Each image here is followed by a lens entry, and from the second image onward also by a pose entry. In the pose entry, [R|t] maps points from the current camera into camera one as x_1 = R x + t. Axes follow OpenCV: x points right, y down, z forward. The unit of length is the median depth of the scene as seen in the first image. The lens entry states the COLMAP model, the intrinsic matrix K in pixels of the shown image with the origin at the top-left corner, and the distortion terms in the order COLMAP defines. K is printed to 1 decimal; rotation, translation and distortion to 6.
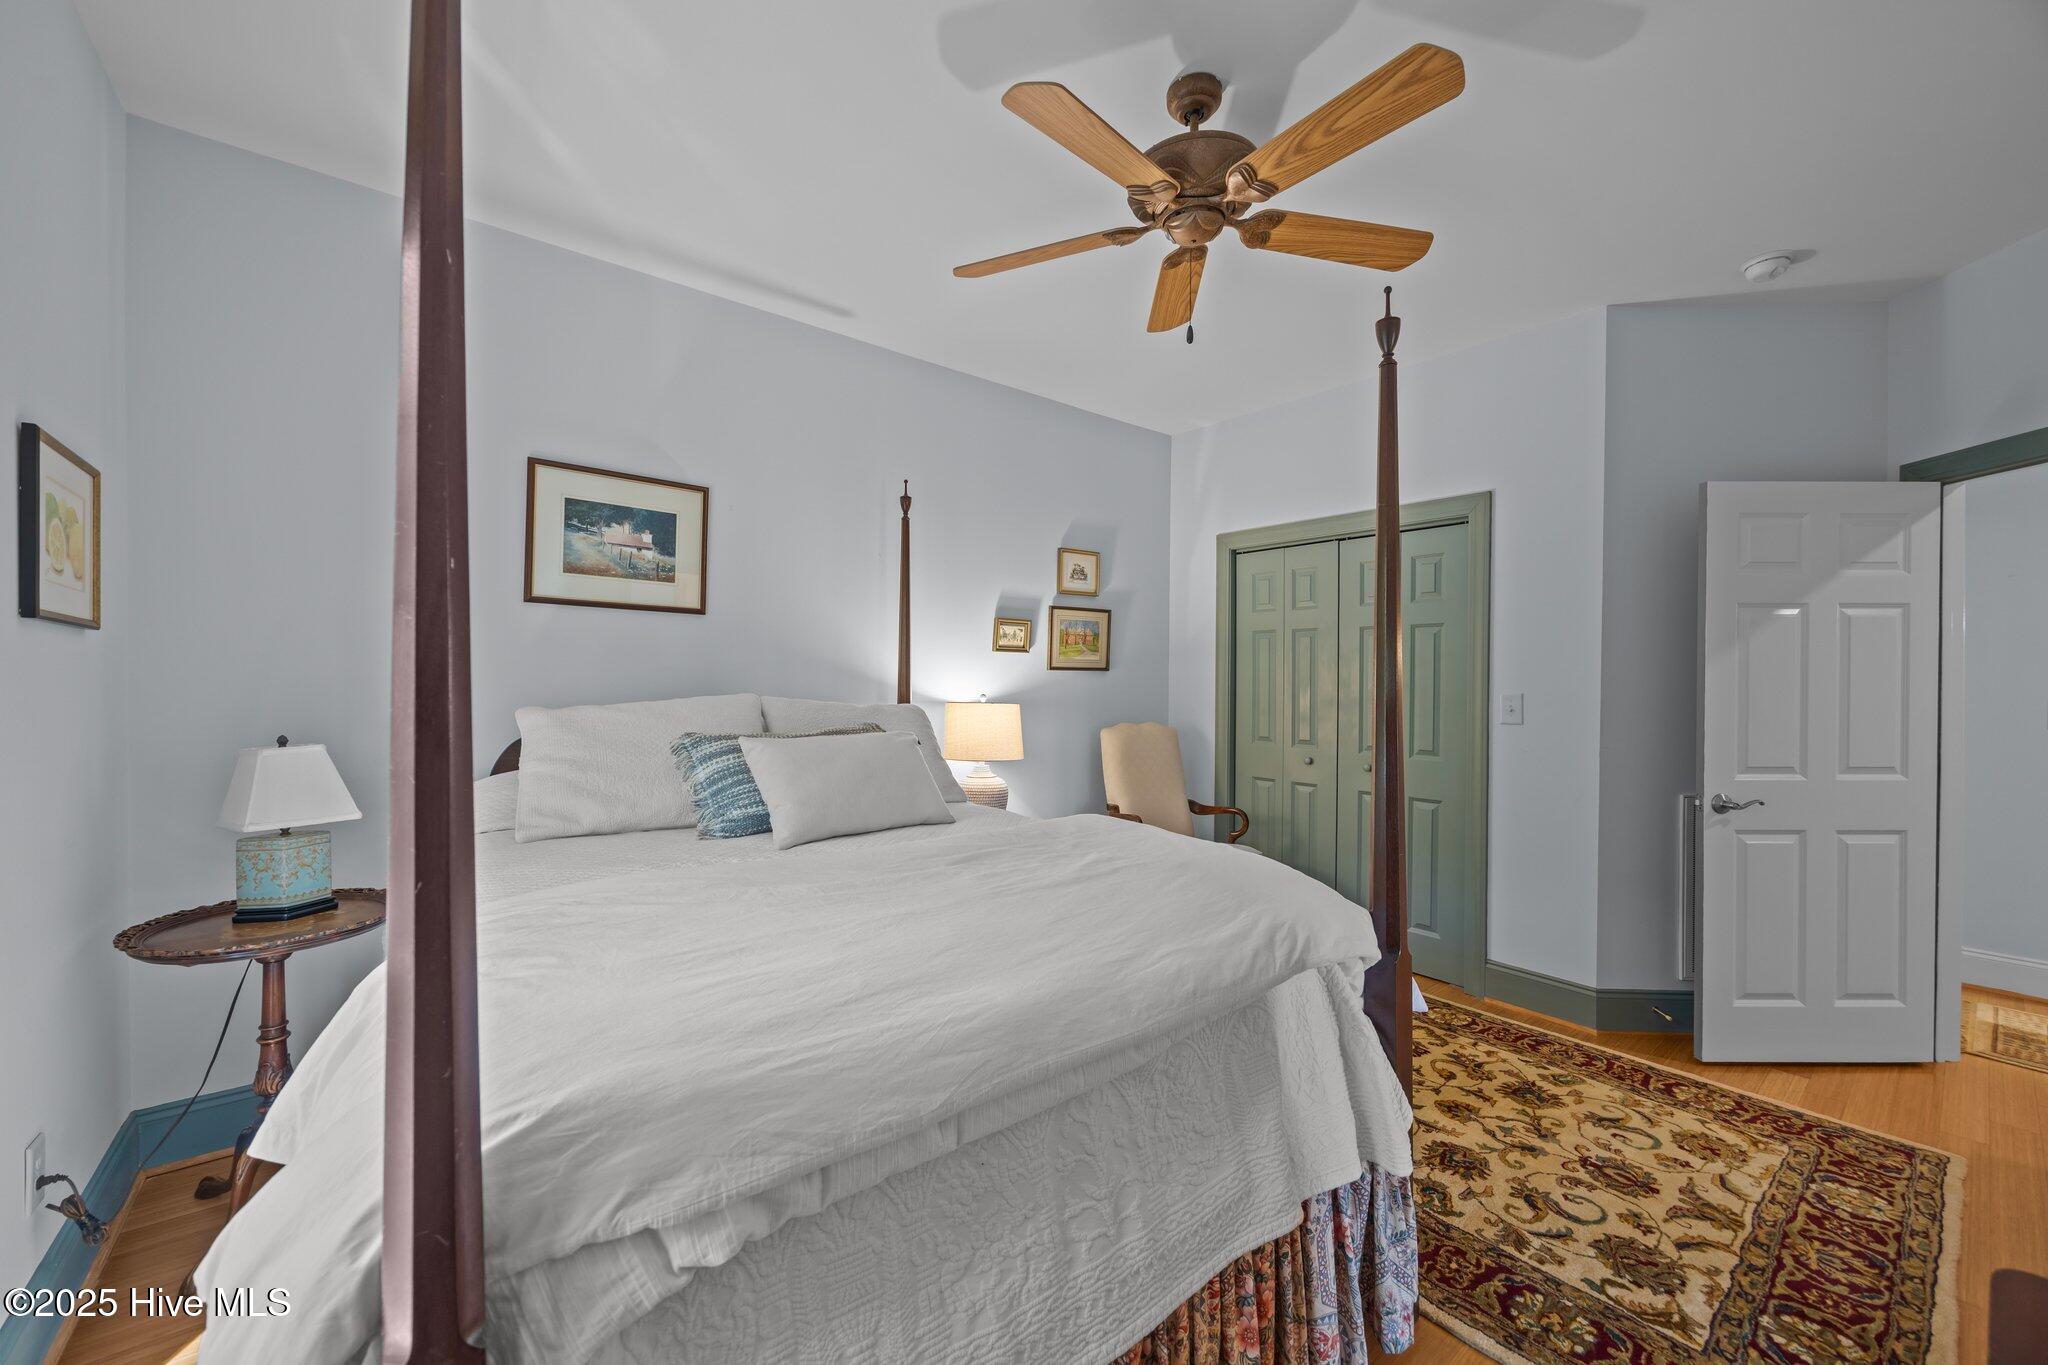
lens RADIAL K [[787.8, 0, 1029.0], [0, 787.8, 685.7], [0, 0, 1]] dist [0.000848, -0.000398]
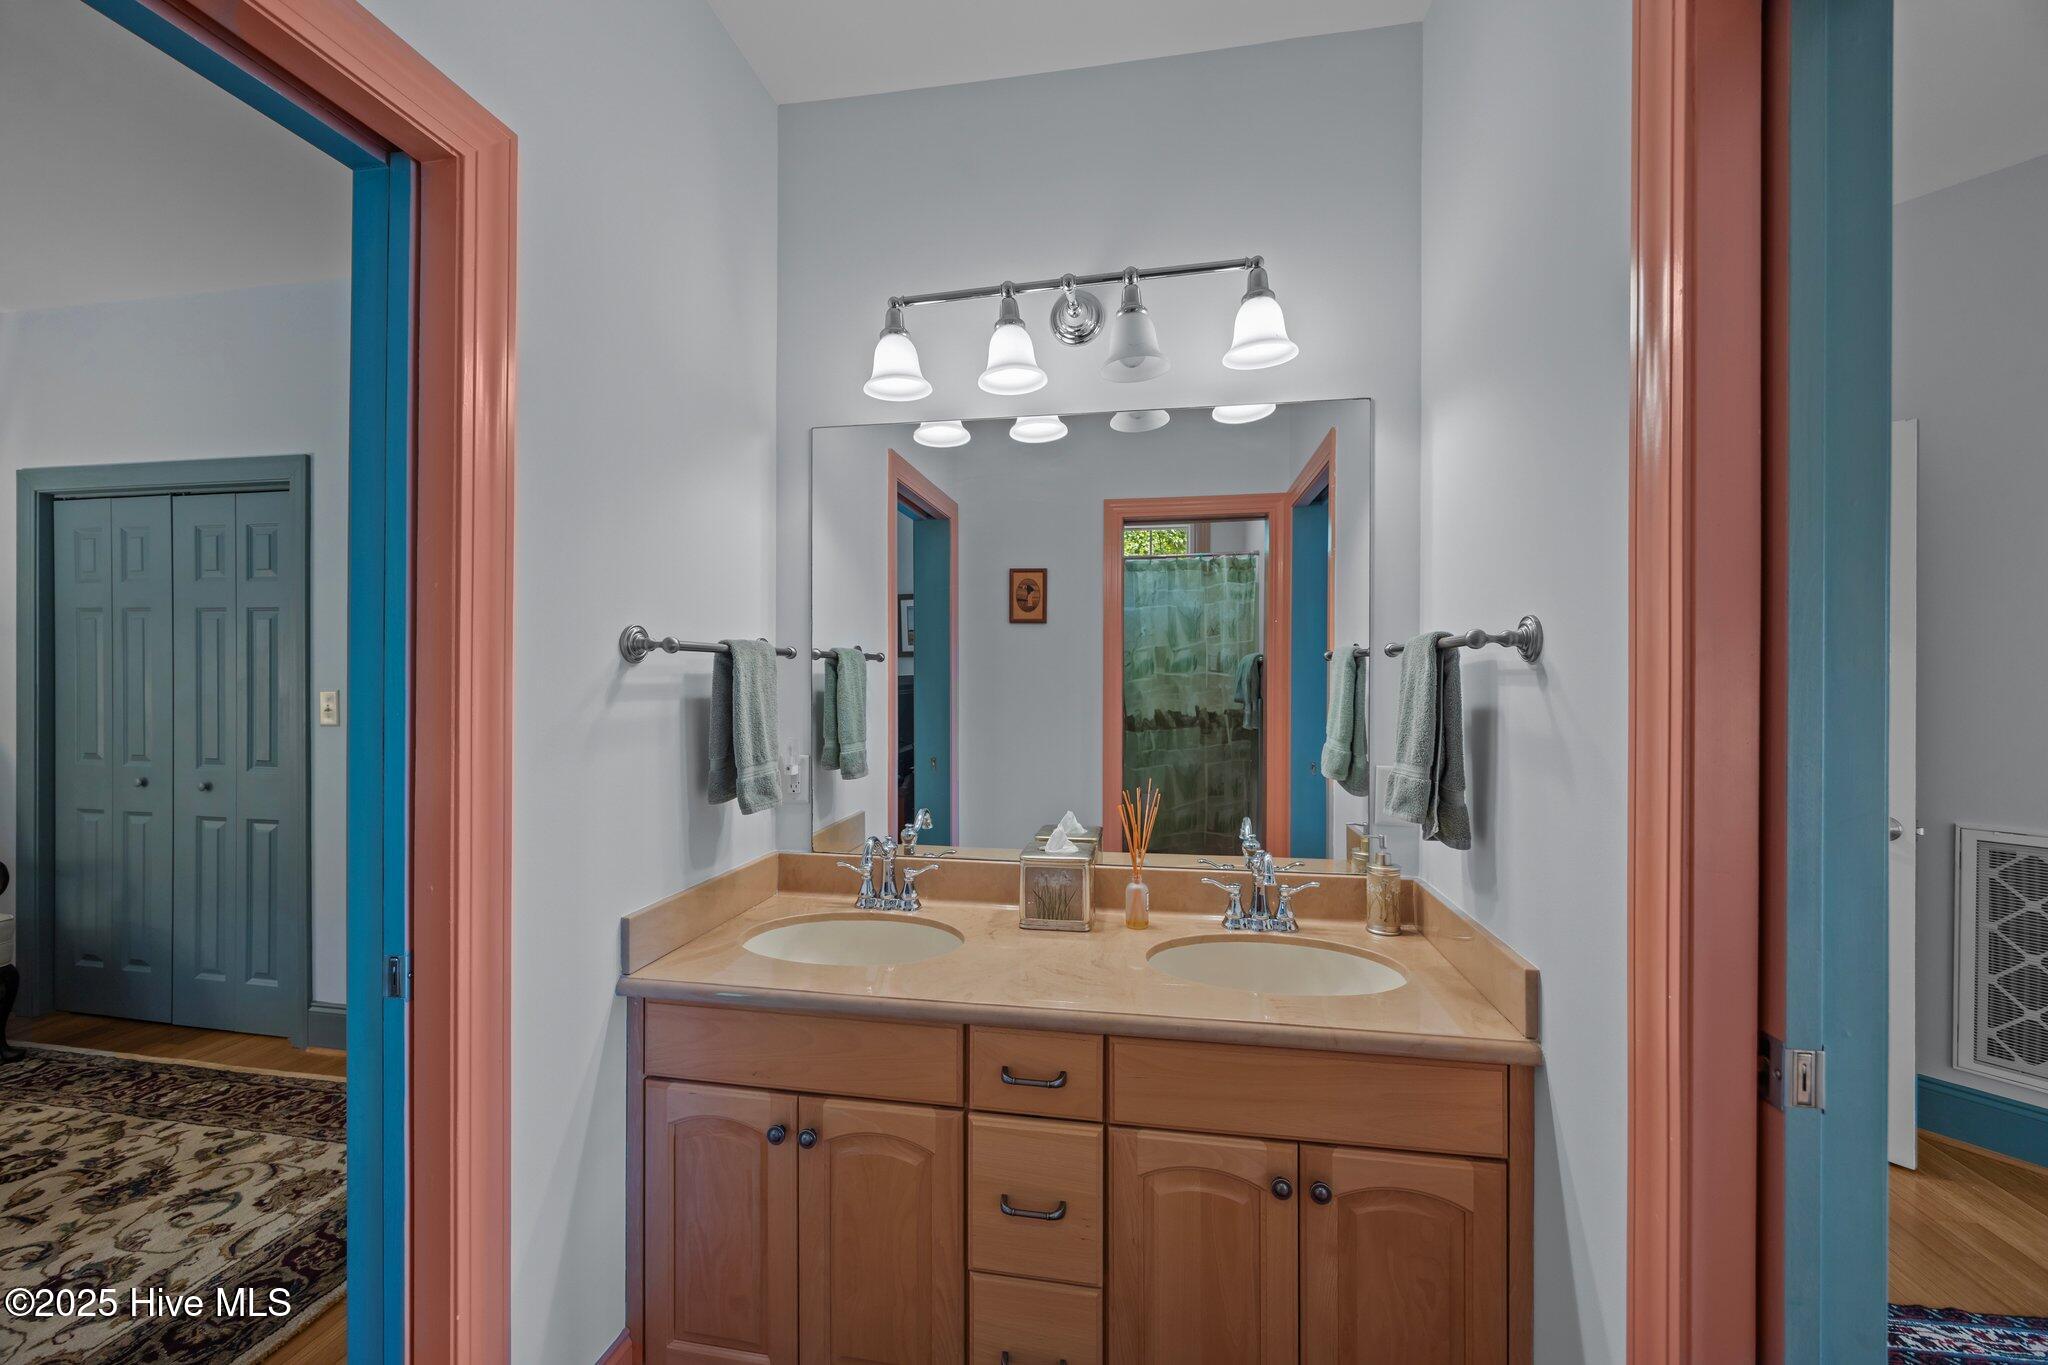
lens RADIAL K [[787.8, 0, 1029.5], [0, 787.8, 675.6], [0, 0, 1]] dist [0.000848, -0.000398]
pose [[0.757320, -0.001432, 0.653043, 0.732485], [0.008074, 0.999942, -0.007172, 0.007502], [-0.652994, 0.010704, 0.757287, -0.191951]]
